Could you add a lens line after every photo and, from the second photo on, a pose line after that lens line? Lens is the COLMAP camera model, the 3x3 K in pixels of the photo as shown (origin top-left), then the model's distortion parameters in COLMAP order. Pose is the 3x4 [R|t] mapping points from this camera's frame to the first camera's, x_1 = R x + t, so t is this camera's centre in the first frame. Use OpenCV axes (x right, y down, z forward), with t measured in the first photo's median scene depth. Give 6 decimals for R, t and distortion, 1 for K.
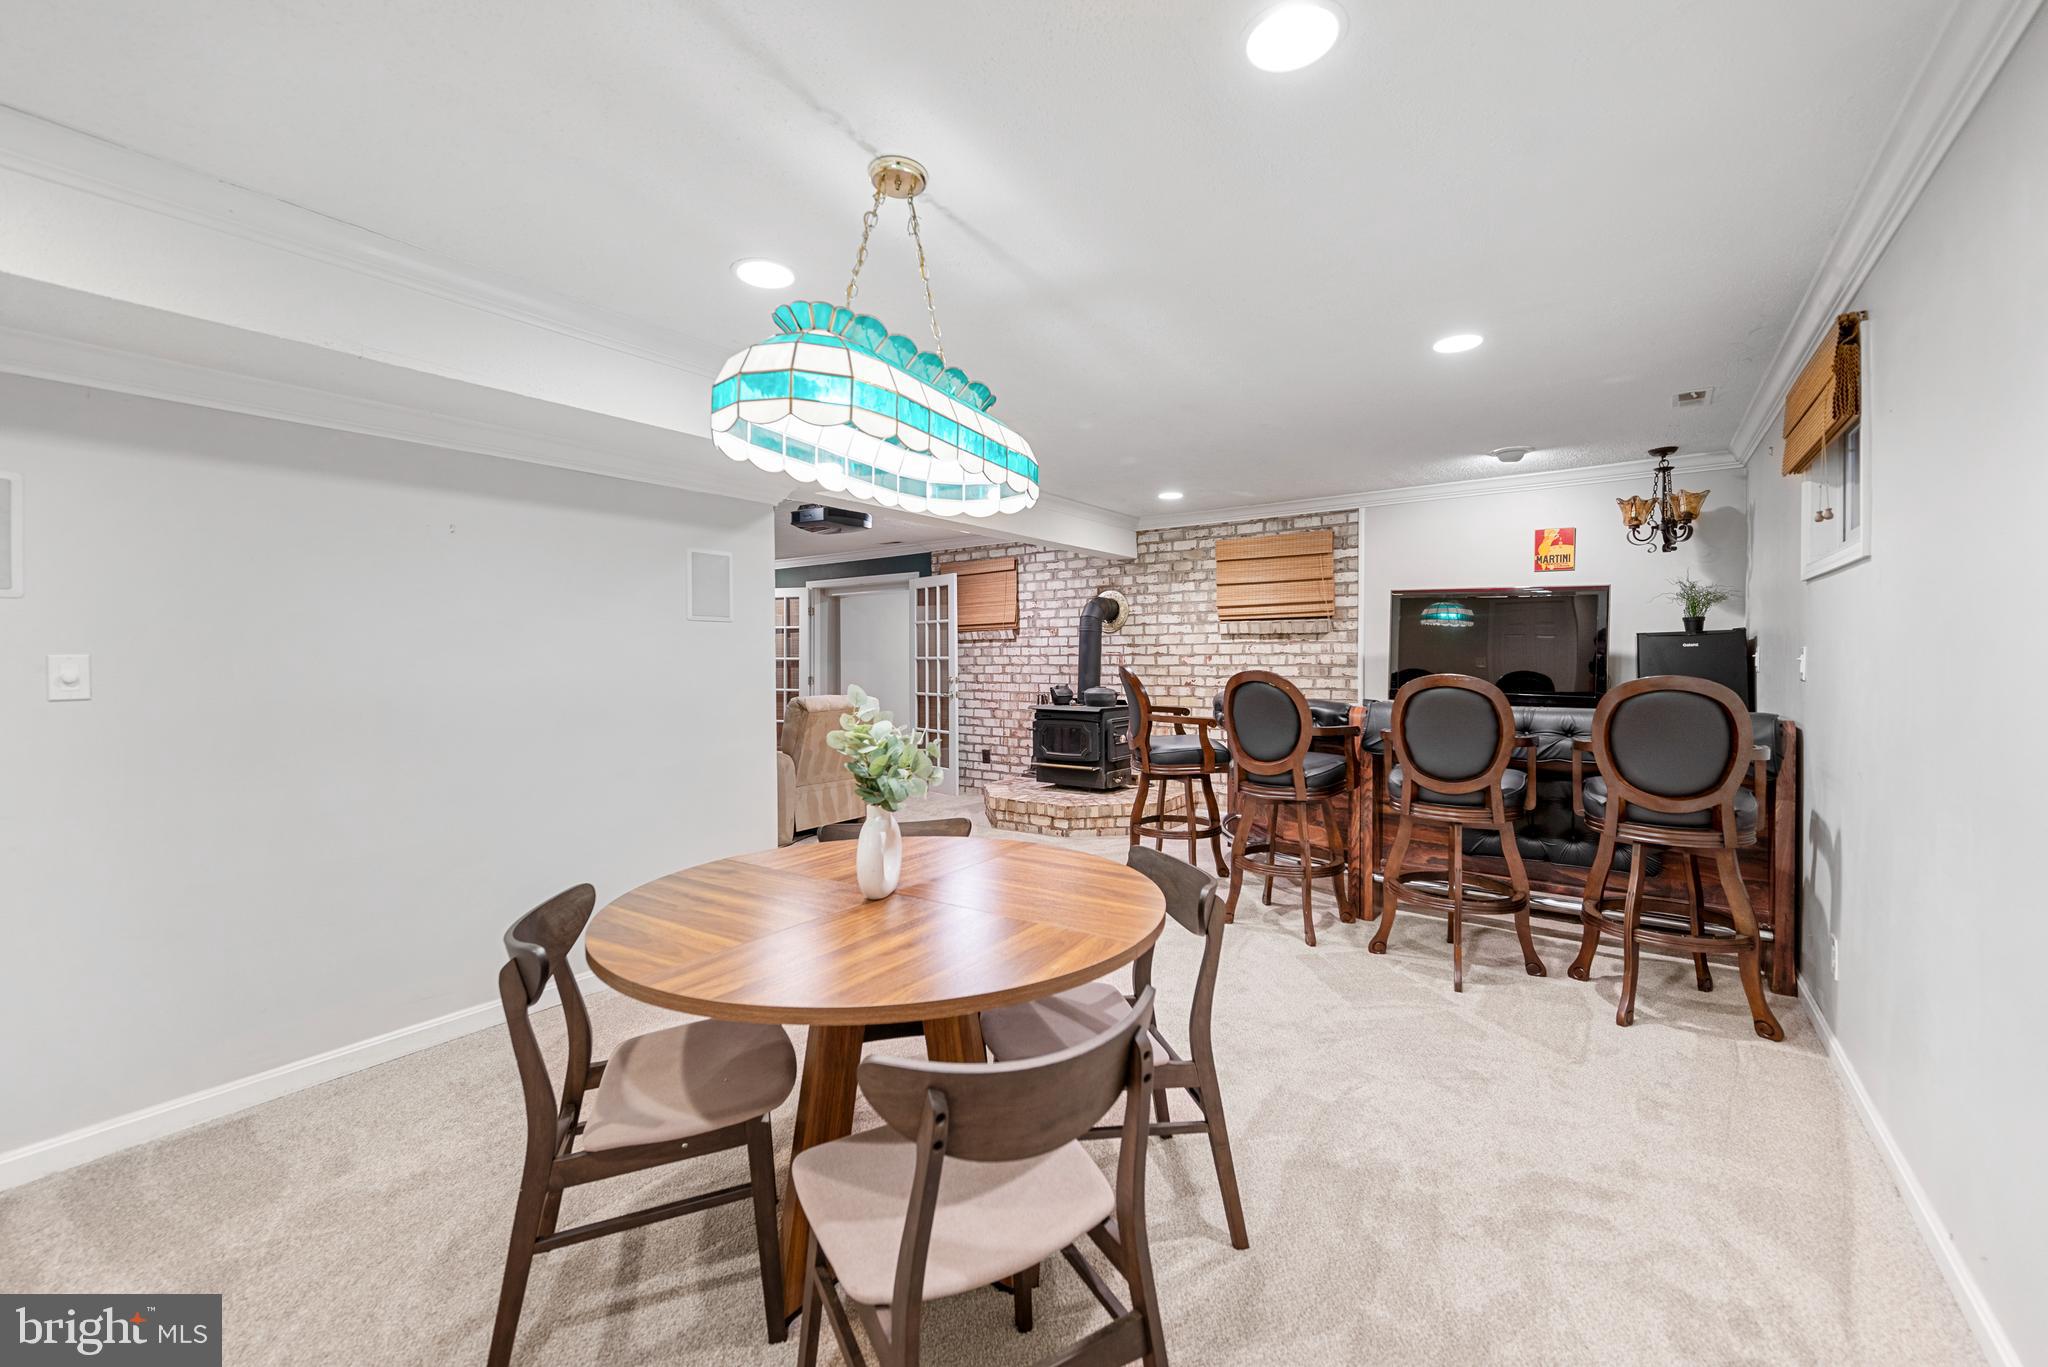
lens RADIAL K [[827.8, 0, 1026.6], [0, 827.8, 646.3], [0, 0, 1]] dist [-0.007519, 0.000050]
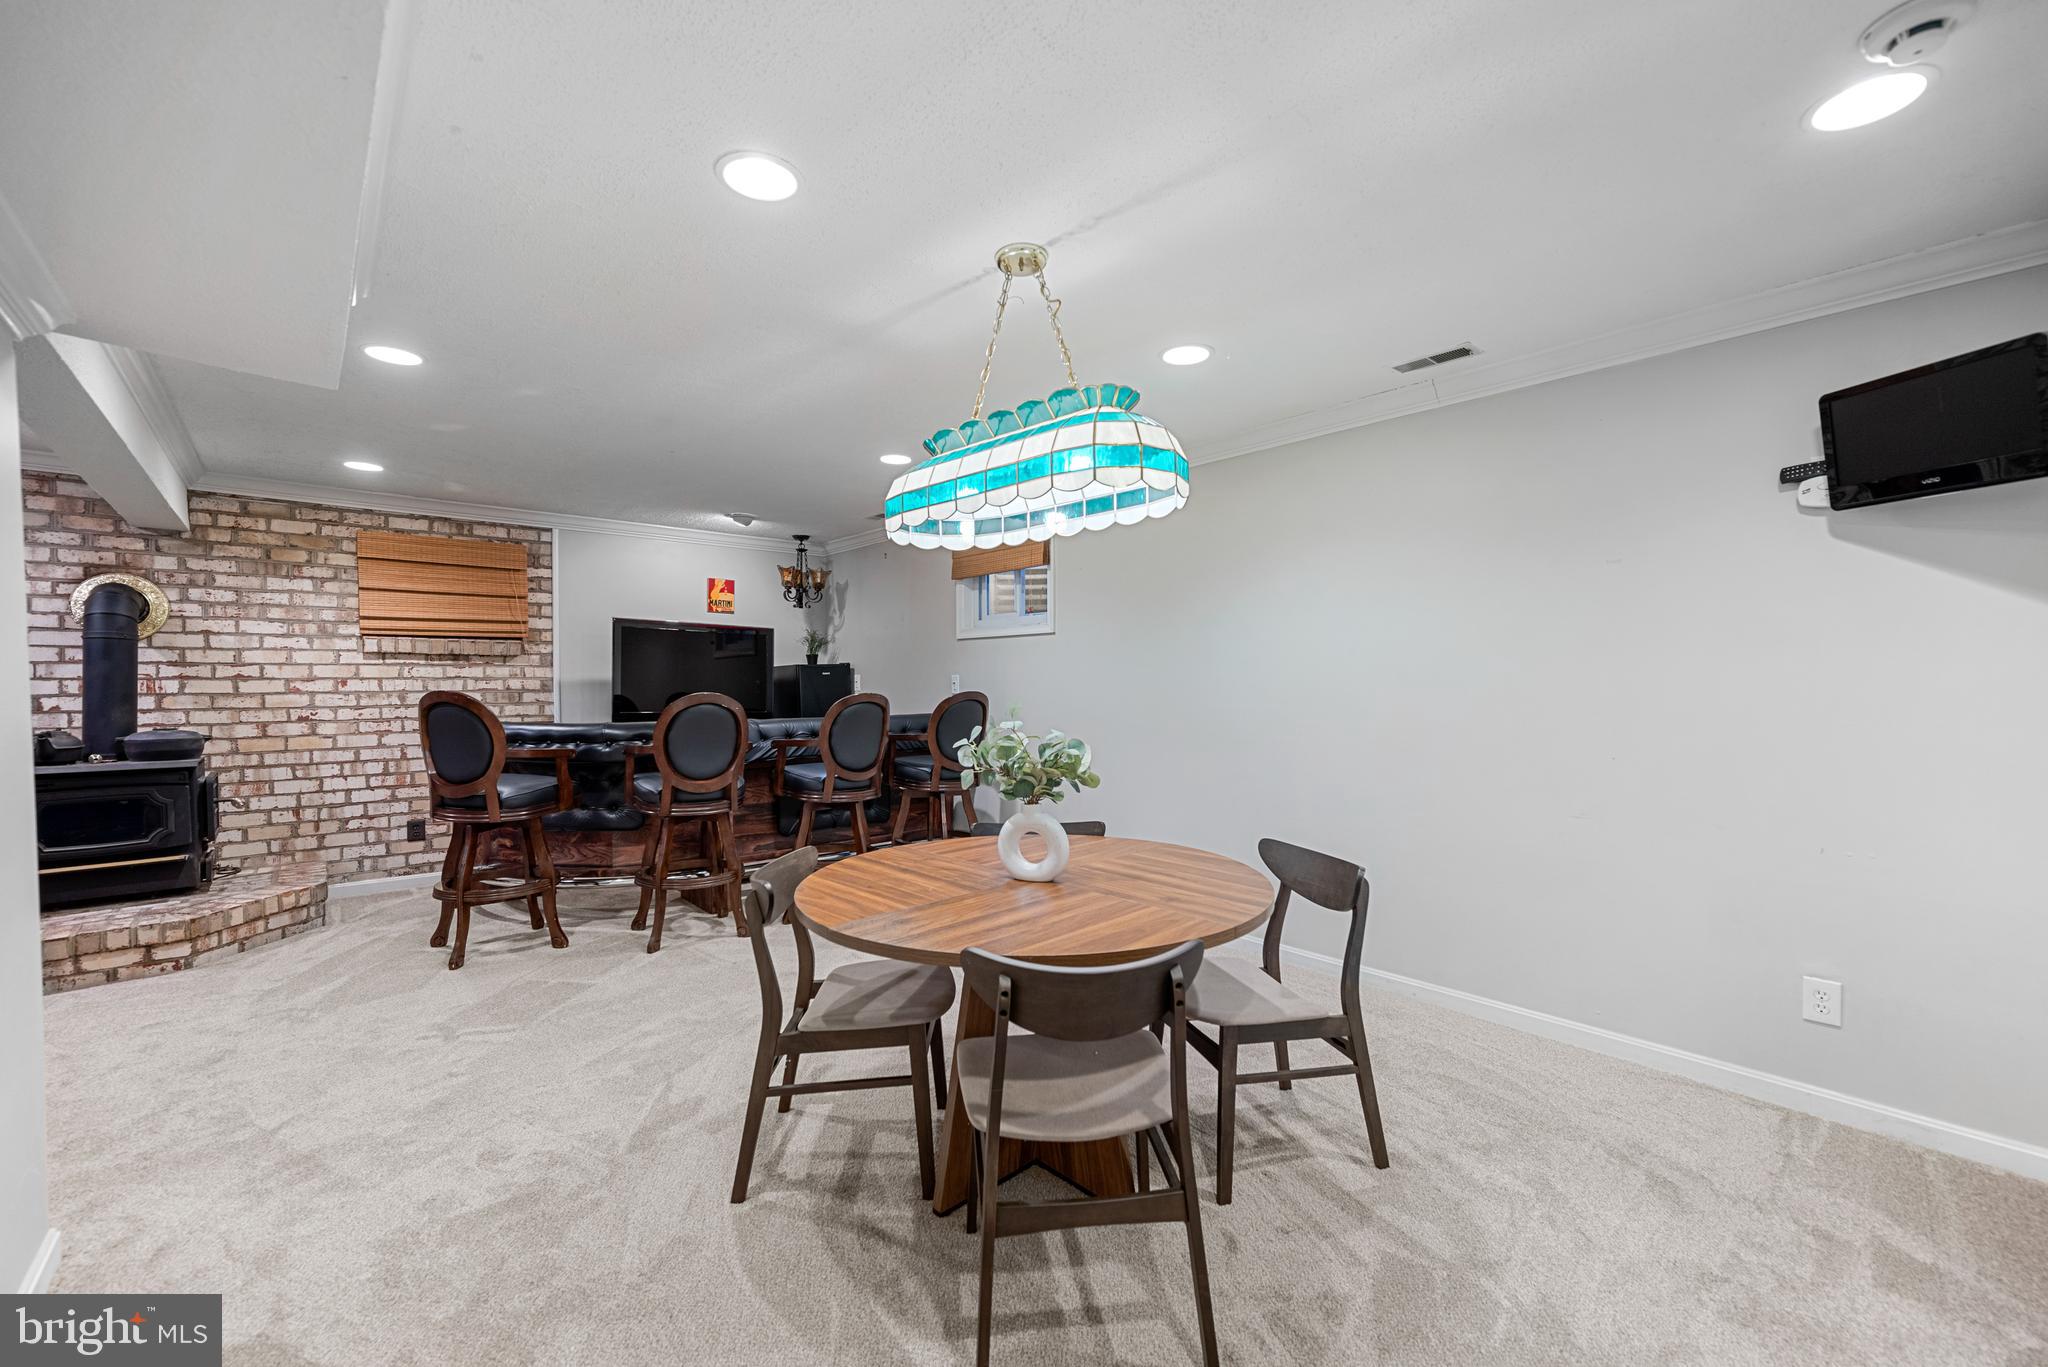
lens RADIAL K [[818.2, 0, 1037.5], [0, 818.2, 678.7], [0, 0, 1]] dist [-0.000048, -0.000413]
pose [[0.206060, 0.004929, 0.978527, -0.413122], [-0.010857, 0.999937, -0.002750, 0.005770], [-0.978479, -0.010057, 0.206100, 0.239316]]
